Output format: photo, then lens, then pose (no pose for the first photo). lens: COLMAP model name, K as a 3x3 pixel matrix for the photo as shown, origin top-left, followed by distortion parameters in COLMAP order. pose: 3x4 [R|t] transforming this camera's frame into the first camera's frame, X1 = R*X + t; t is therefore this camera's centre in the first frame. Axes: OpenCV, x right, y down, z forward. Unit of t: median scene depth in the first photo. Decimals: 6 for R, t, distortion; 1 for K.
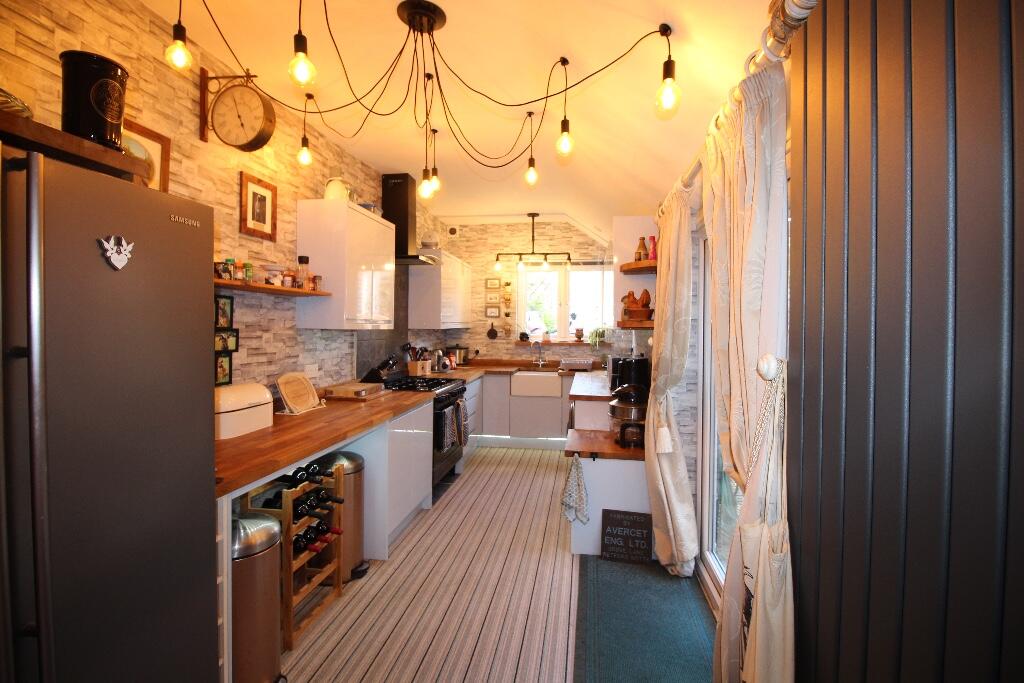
lens RADIAL K [[476.6, 0, 510.2], [0, 476.6, 335.1], [0, 0, 1]] dist [-0.012955, -0.001591]
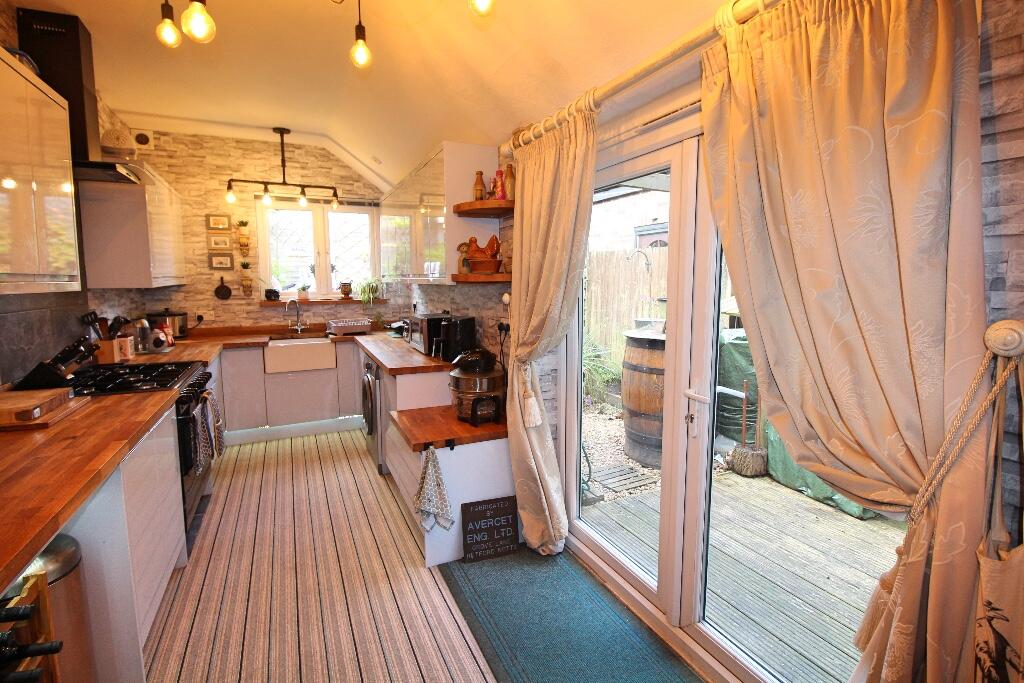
lens RADIAL K [[476.6, 0, 514.3], [0, 476.6, 331.3], [0, 0, 1]] dist [-0.012955, -0.001591]
pose [[0.819175, -0.072636, 0.568925, -0.113252], [0.019747, 0.994932, 0.098593, -0.007344], [-0.573203, -0.069530, 0.816458, 0.188384]]
